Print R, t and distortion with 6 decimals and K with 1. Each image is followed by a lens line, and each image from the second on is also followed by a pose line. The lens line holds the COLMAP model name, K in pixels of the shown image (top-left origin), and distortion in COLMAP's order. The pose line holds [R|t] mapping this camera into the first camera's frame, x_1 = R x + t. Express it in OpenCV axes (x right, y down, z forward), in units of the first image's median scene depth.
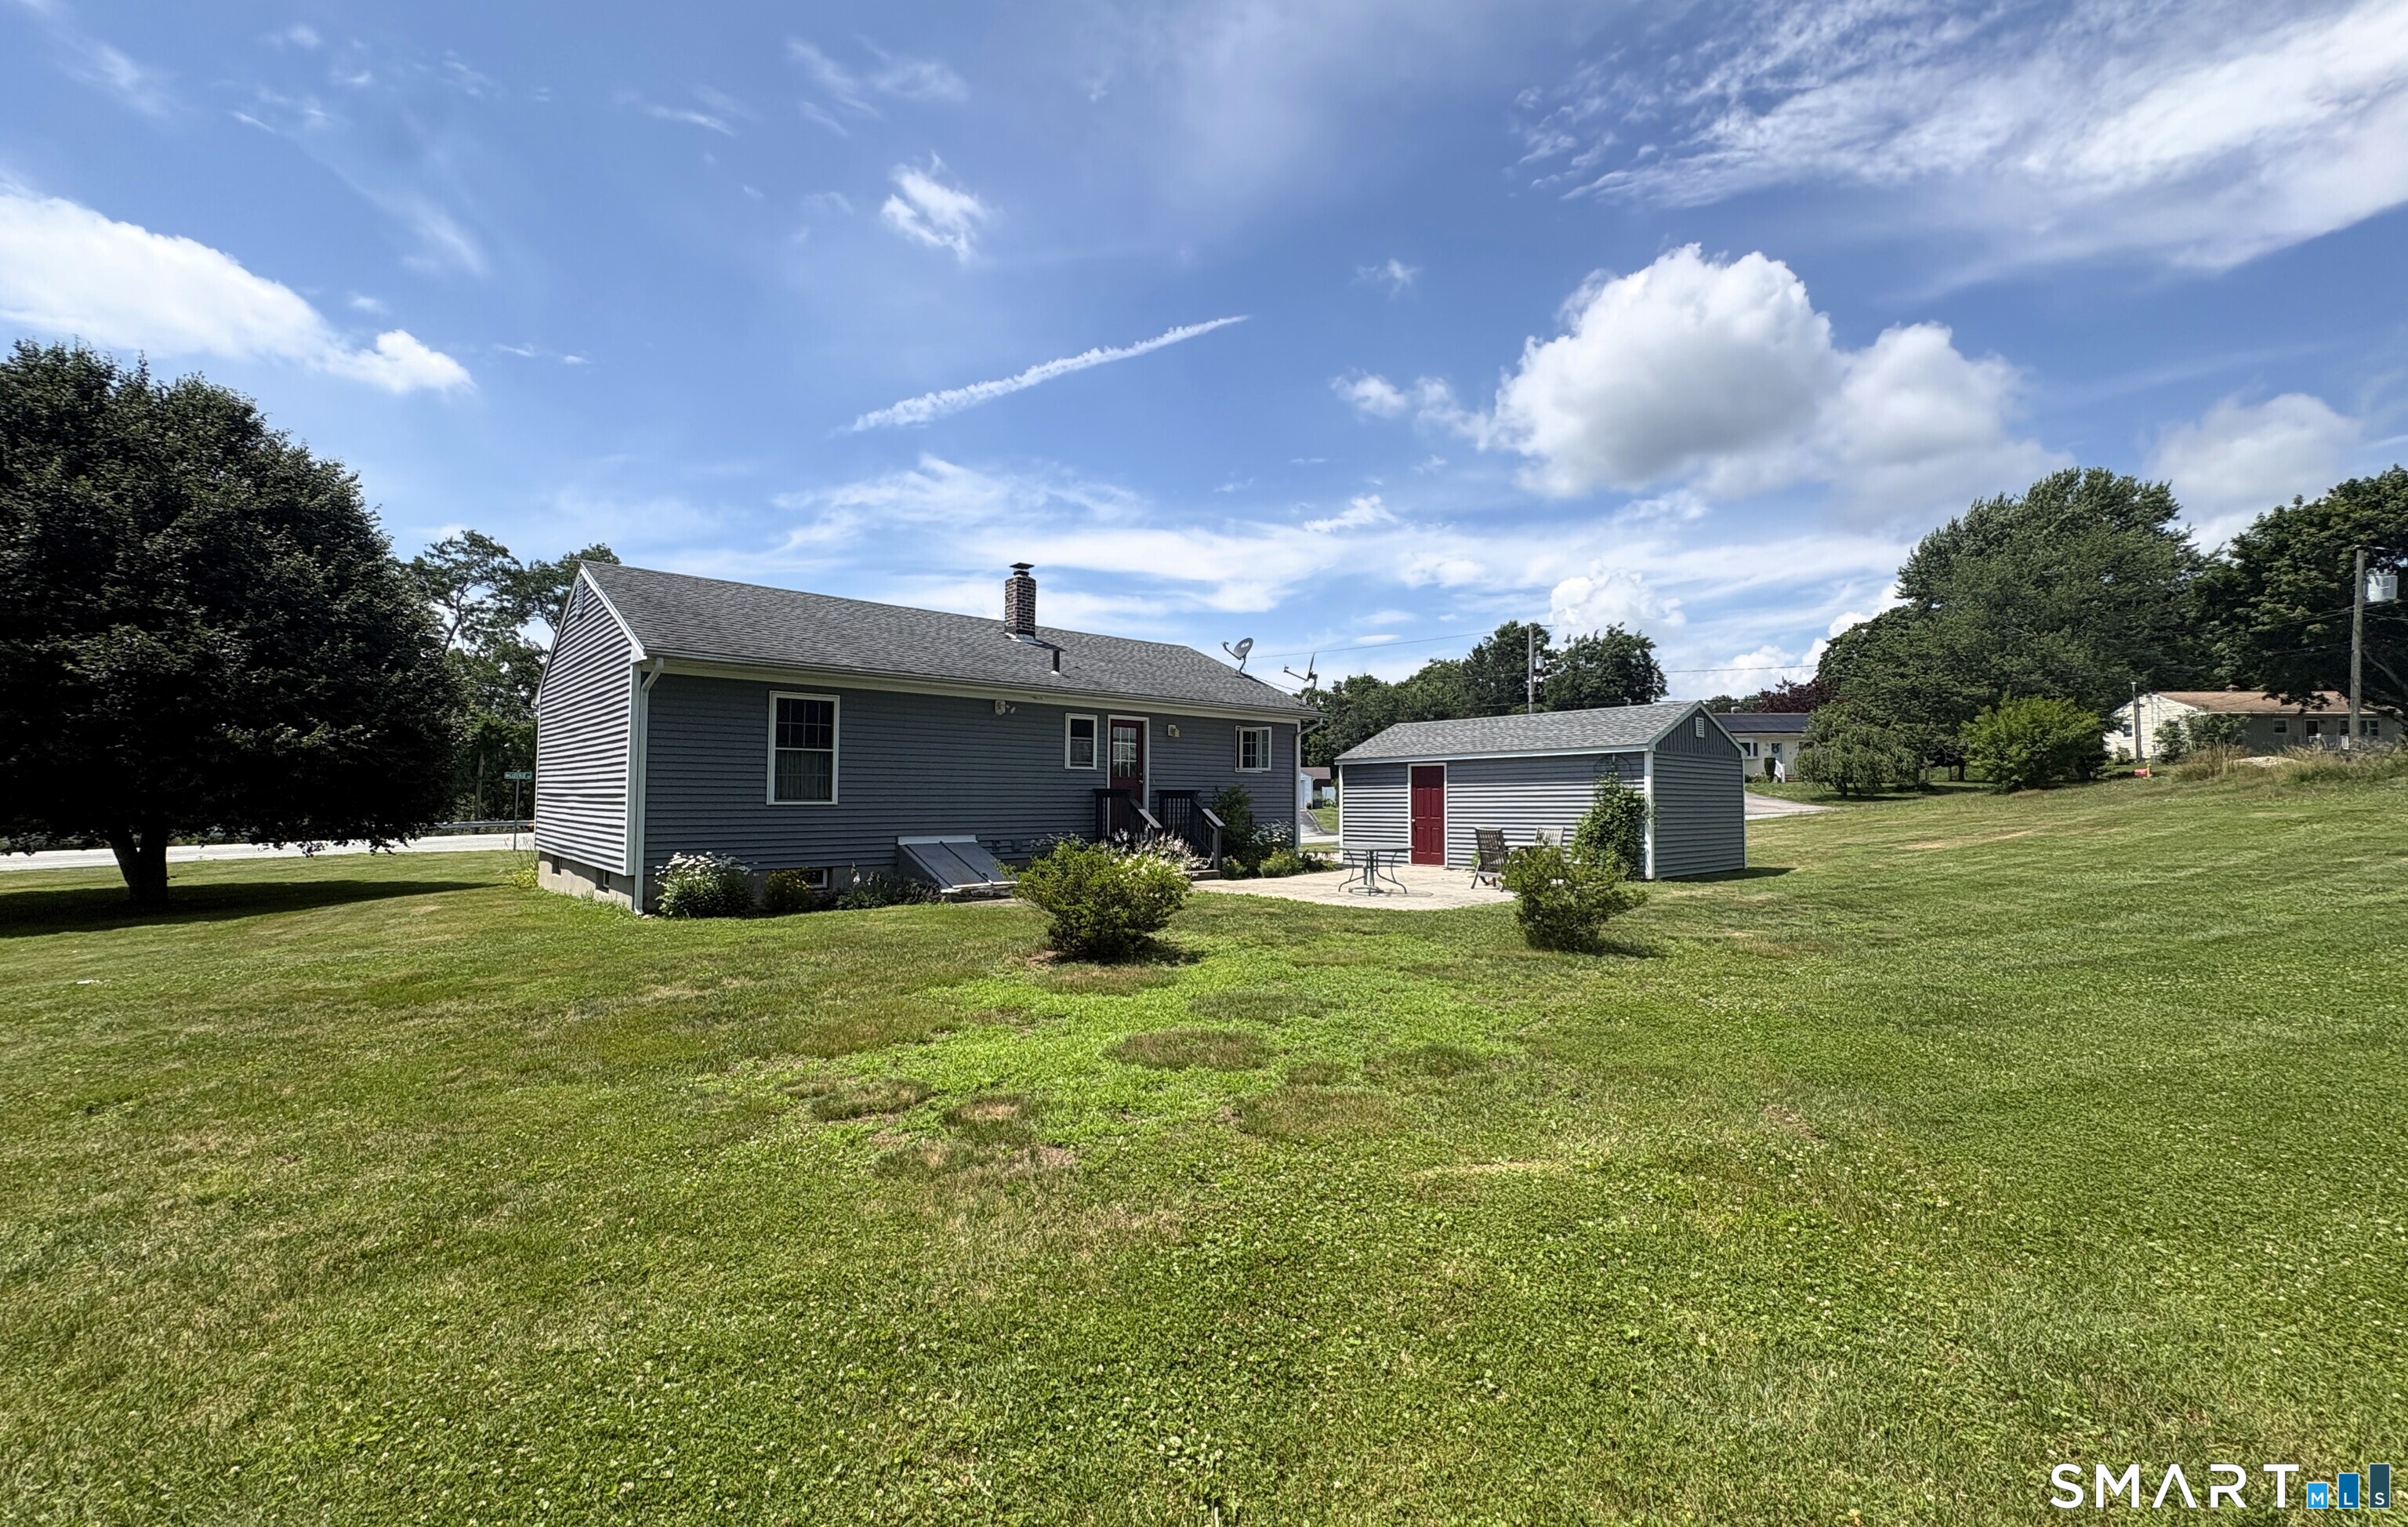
lens RADIAL K [[1012.9, 0, 1204.0], [0, 1012.9, 763.5], [0, 0, 1]] dist [0.016813, 0.000310]
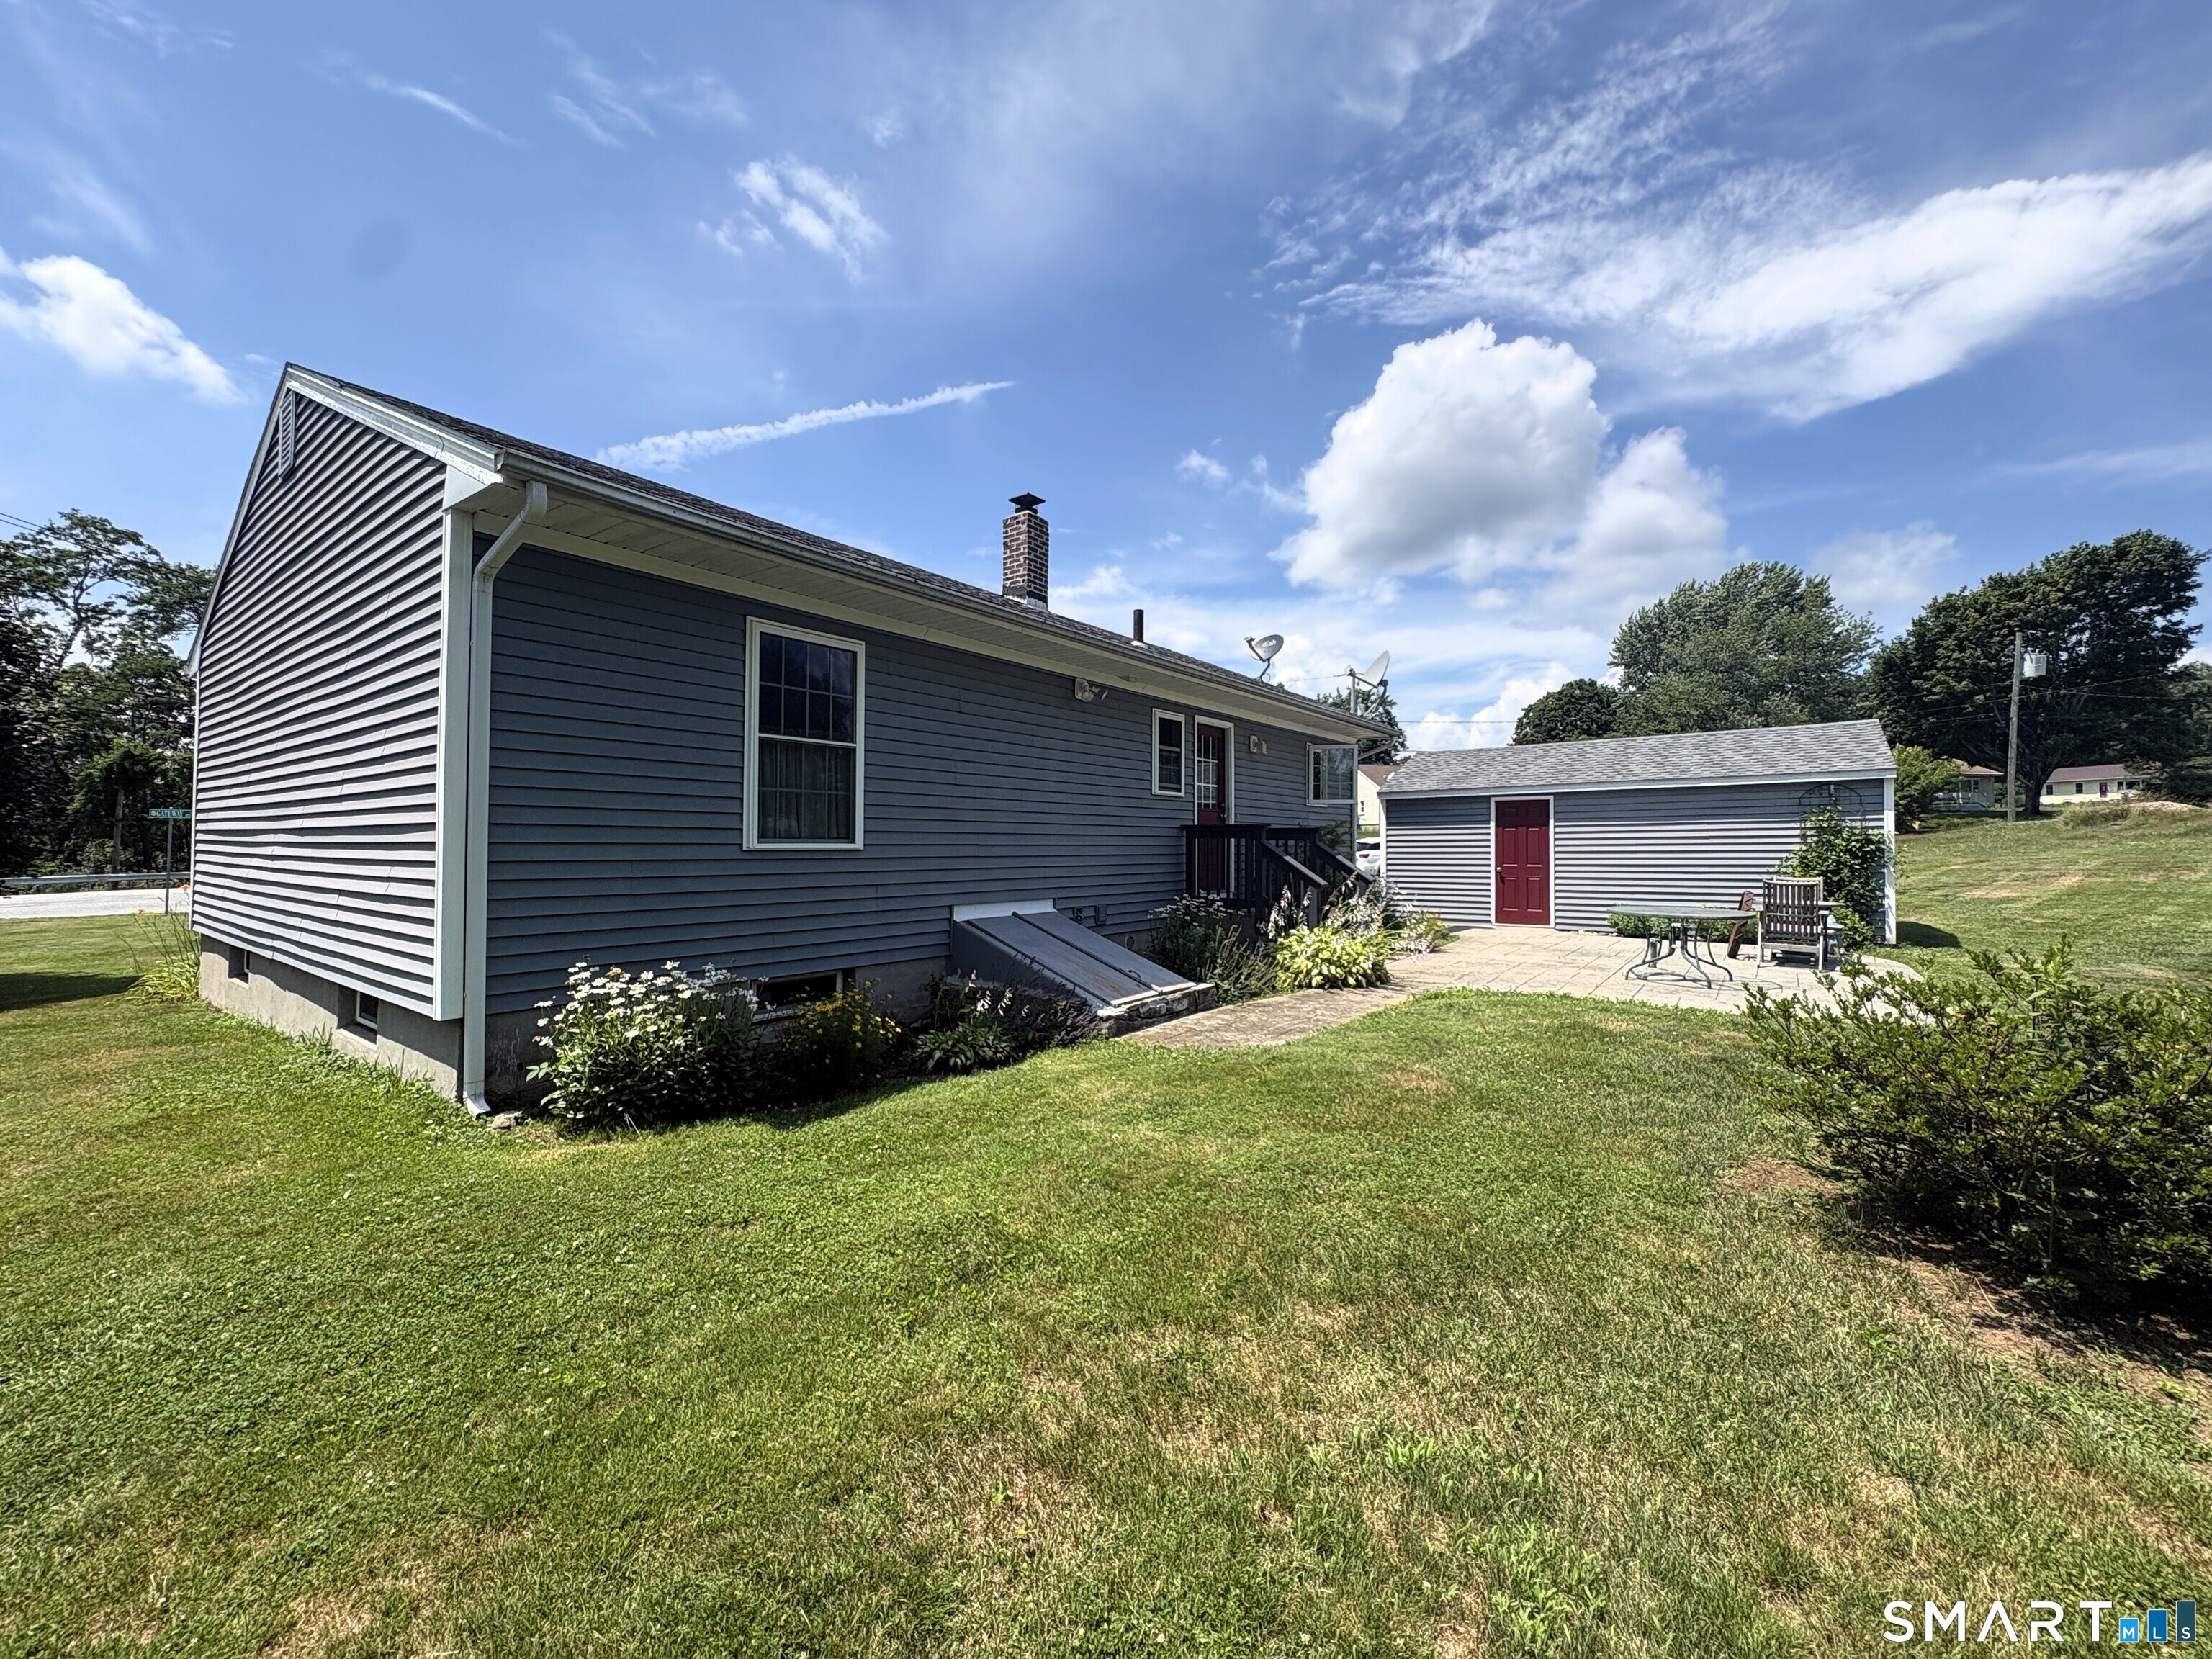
lens RADIAL K [[896.6, 0, 1106.0], [0, 896.6, 829.5], [0, 0, 1]] dist [0.000676, 0.007235]
pose [[0.980158, 0.002946, 0.198194, -0.058206], [-0.006496, 0.999830, 0.017263, 0.003797], [-0.198109, -0.018208, 0.980011, 0.091676]]
